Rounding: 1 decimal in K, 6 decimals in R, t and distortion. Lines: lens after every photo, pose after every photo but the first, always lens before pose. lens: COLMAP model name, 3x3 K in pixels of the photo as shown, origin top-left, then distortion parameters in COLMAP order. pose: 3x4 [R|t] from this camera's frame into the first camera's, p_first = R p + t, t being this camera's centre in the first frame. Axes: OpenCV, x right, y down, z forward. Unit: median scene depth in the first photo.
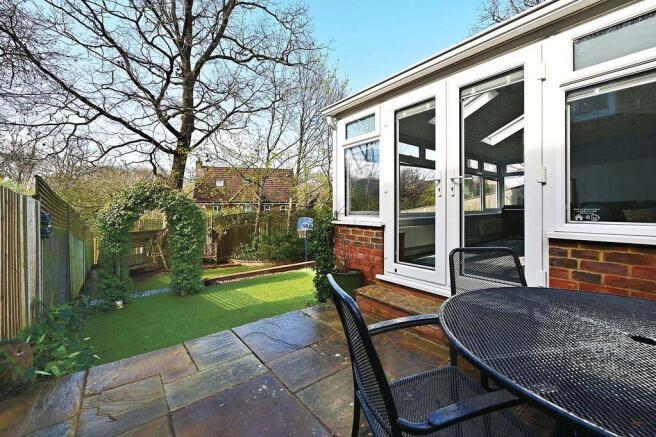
lens RADIAL K [[267.9, 0, 326.6], [0, 267.9, 215.8], [0, 0, 1]] dist [0.001555, 0.000478]
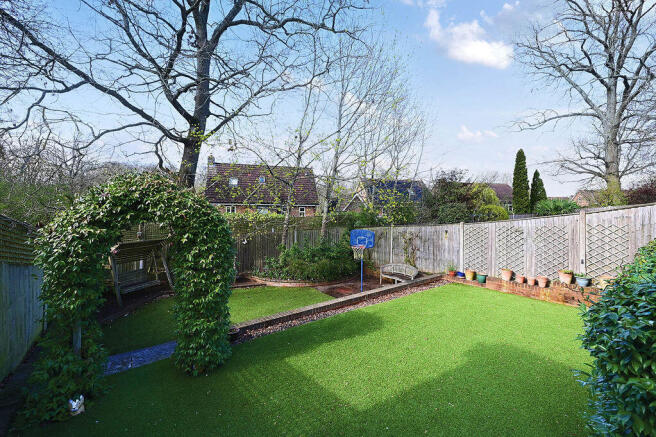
lens RADIAL K [[267.9, 0, 329.5], [0, 267.9, 216.0], [0, 0, 1]] dist [0.001555, 0.000478]
pose [[0.999671, 0.019415, -0.016743, -0.124509], [-0.019420, 0.999811, -0.000119, -0.022531], [0.016737, 0.000444, 0.999860, 0.216724]]
